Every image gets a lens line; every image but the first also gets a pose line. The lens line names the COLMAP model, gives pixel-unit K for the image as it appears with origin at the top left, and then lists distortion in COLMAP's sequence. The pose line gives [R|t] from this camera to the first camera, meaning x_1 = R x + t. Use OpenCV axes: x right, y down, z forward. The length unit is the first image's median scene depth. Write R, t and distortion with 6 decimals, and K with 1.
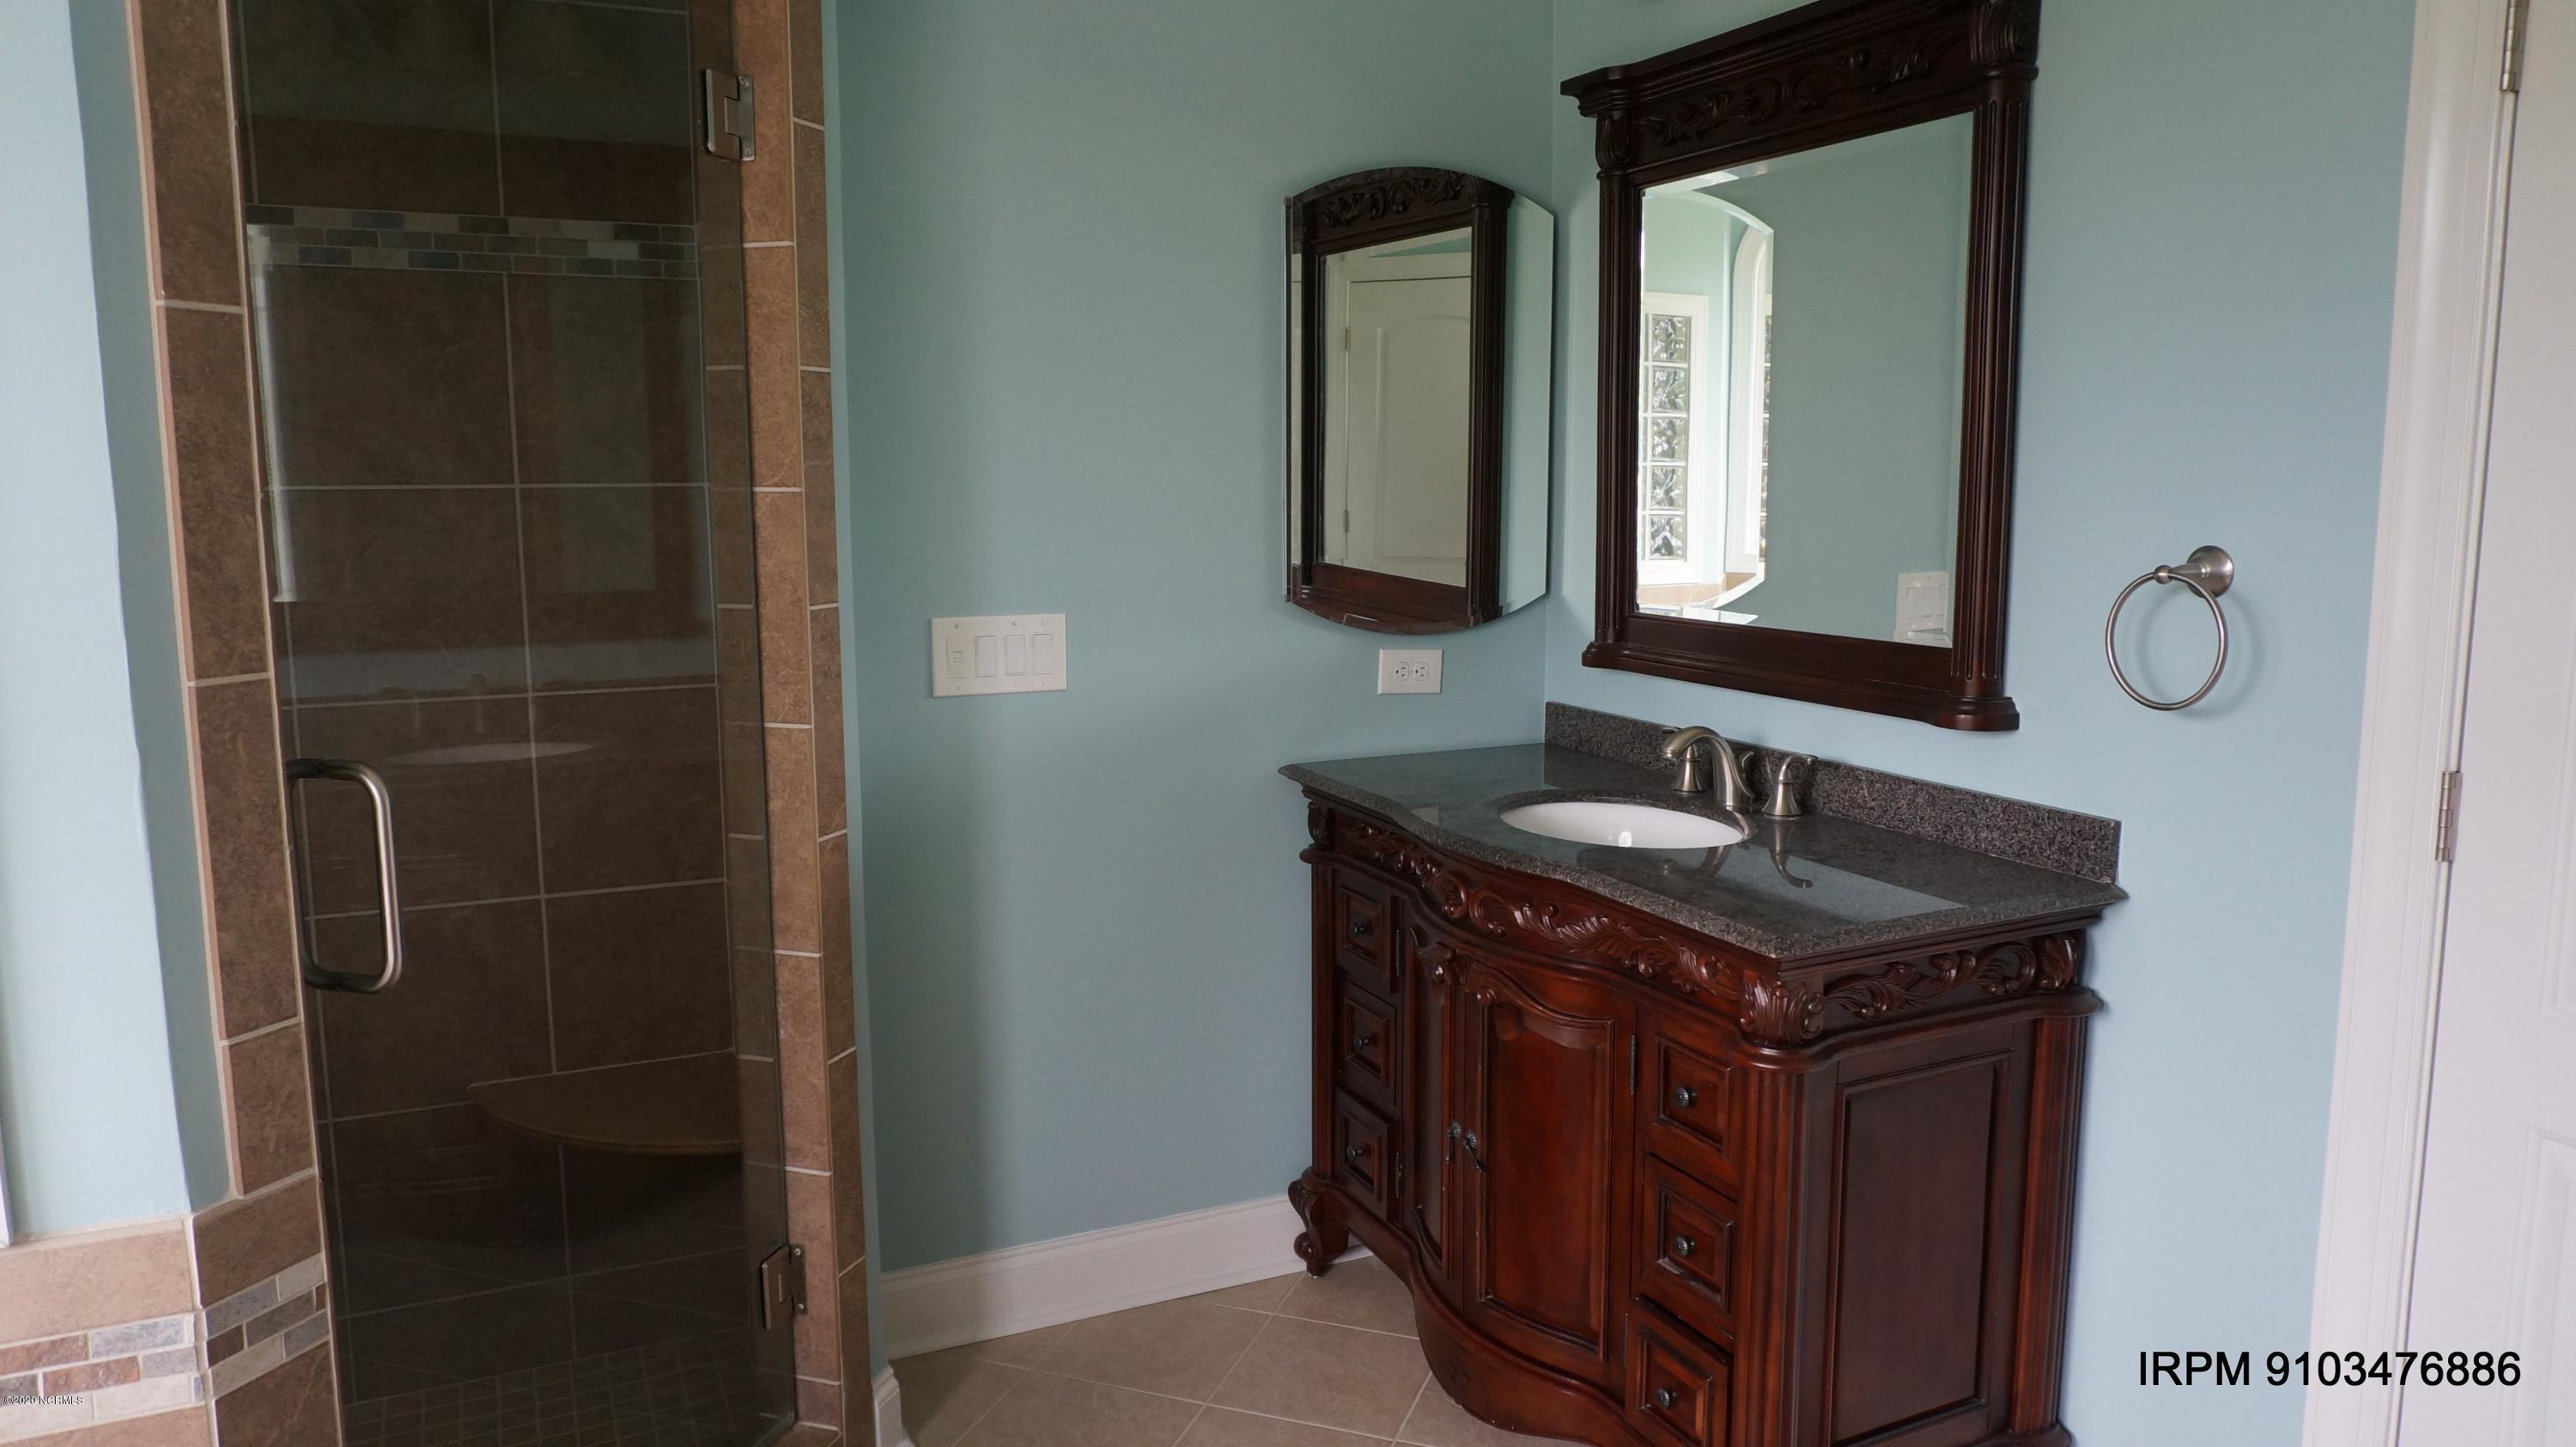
lens RADIAL K [[1736.3, 0, 1275.7], [0, 1736.3, 727.3], [0, 0, 1]] dist [-0.035850, 0.028077]
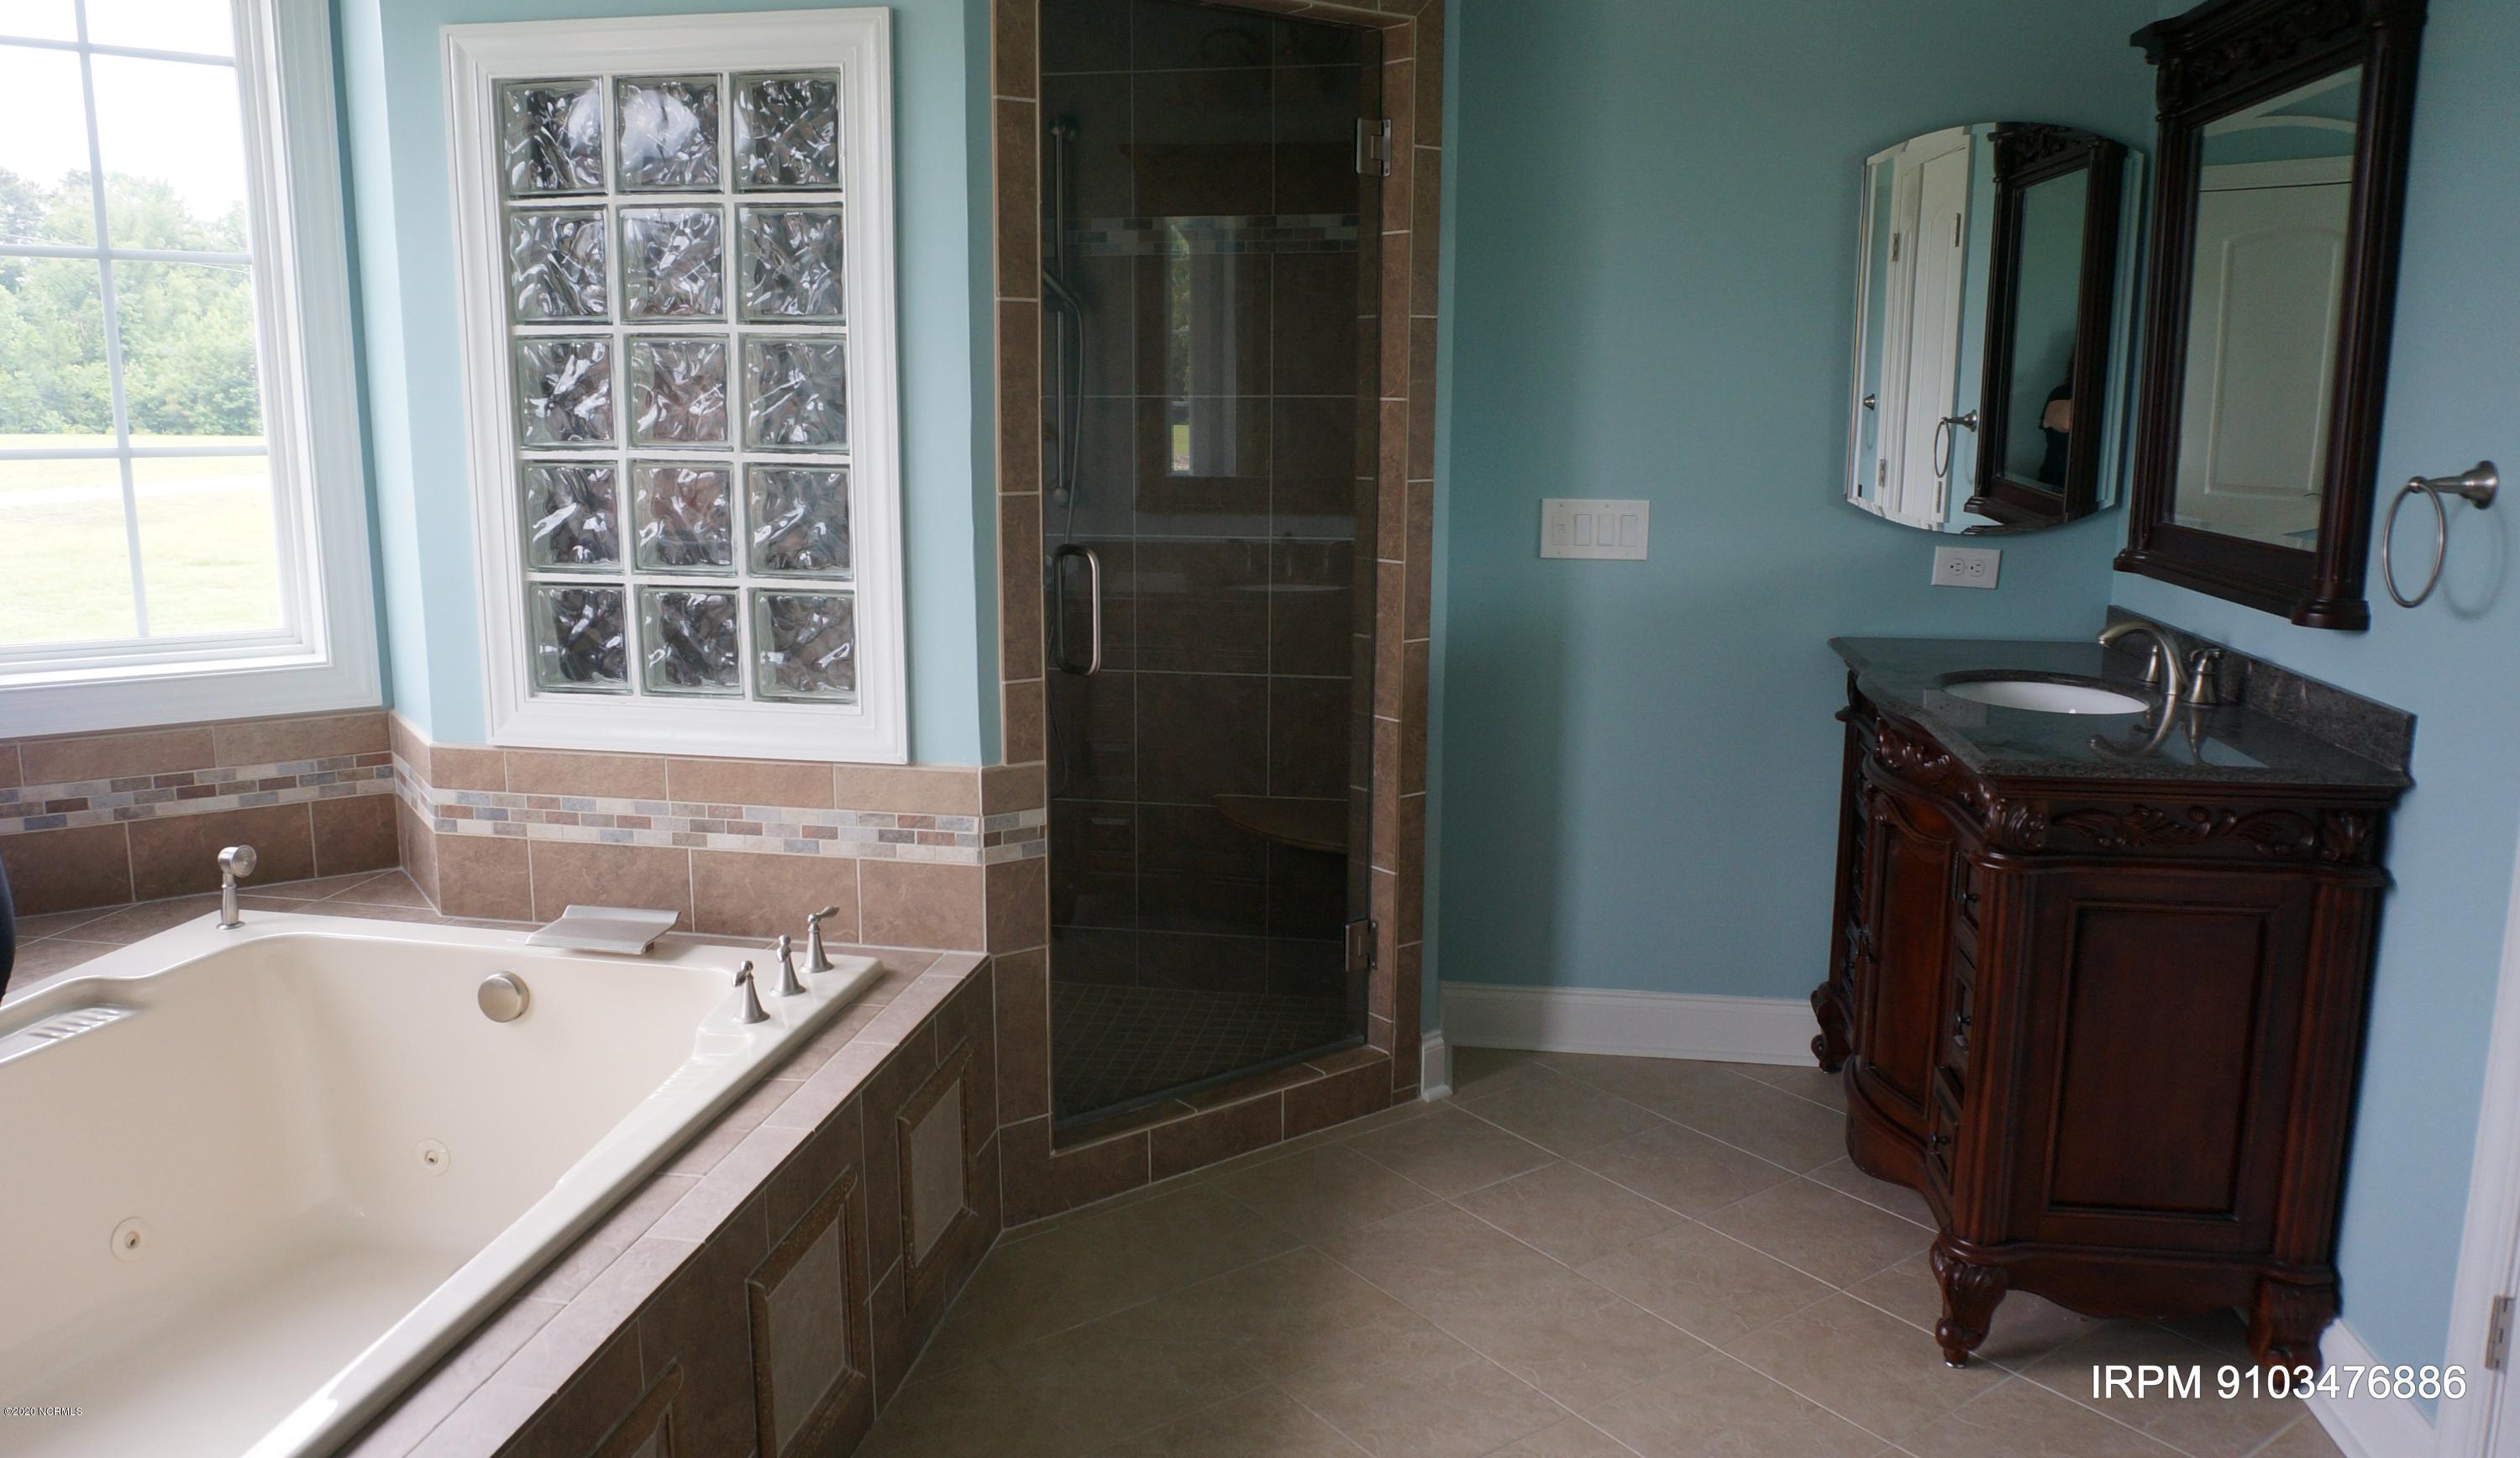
lens RADIAL K [[1833.0, 0, 1197.0], [0, 1833.0, 745.6], [0, 0, 1]] dist [-0.012095, -0.007224]
pose [[0.809298, 0.115462, -0.575939, 0.494120], [-0.089329, 0.993279, 0.073605, 0.054028], [0.580566, -0.008120, 0.814173, -0.359372]]
